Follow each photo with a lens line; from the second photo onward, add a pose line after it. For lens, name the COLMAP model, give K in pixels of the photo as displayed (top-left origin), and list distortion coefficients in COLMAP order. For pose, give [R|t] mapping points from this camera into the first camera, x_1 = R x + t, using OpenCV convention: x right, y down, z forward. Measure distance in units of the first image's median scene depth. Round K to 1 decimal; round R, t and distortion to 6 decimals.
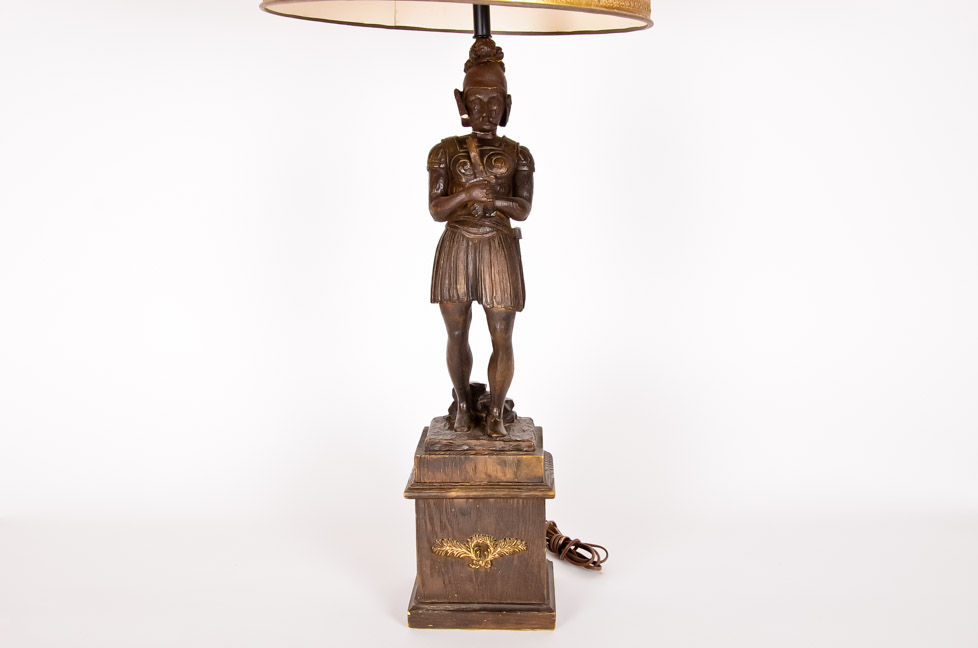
lens RADIAL K [[1084.1, 0, 489.0], [0, 1084.1, 324.0], [0, 0, 1]] dist [0.000791, 0.000774]
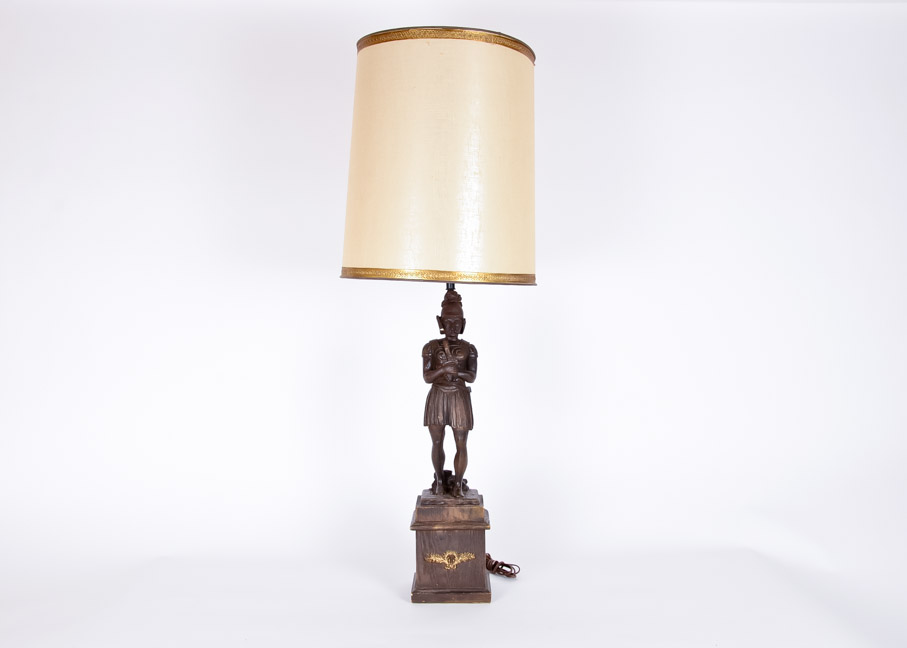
lens RADIAL K [[928.9, 0, 453.5], [0, 928.9, 324.0], [0, 0, 1]] dist [-0.070672, -0.001540]
pose [[0.999589, -0.001007, 0.028664, -0.048597], [0.005345, 0.988414, -0.151686, 0.050976], [-0.028179, 0.151777, 0.988013, -0.640289]]
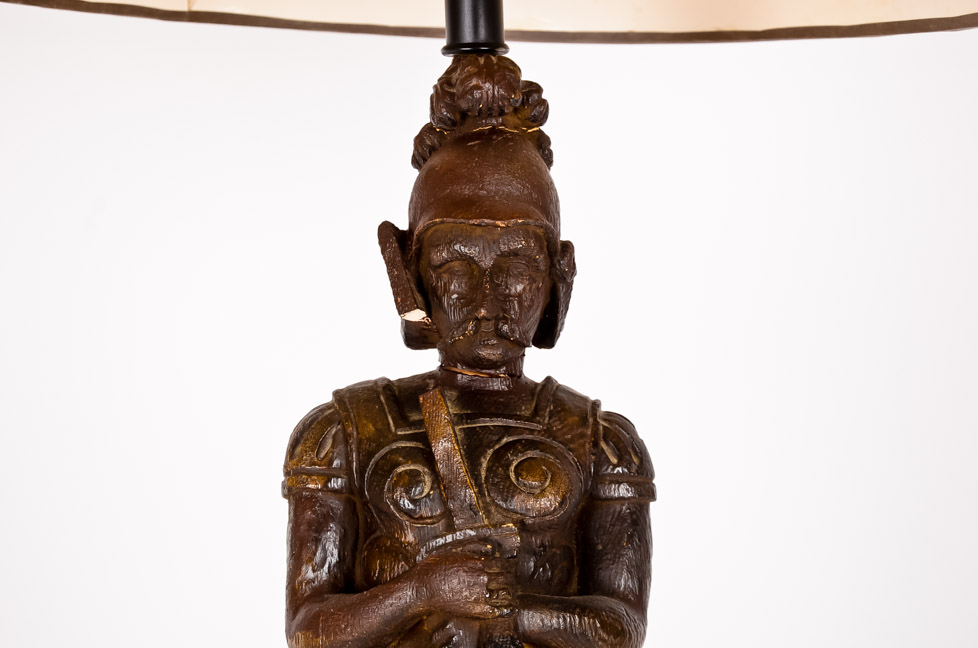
lens RADIAL K [[2788.6, 0, 489.0], [0, 2788.6, 324.0], [0, 0, 1]] dist [0.129328, 0.573486]
pose [[0.999995, 0.000990, 0.003146, -0.004652], [-0.000485, 0.987641, -0.156734, -0.071379], [-0.003262, 0.156731, 0.987636, 0.259881]]
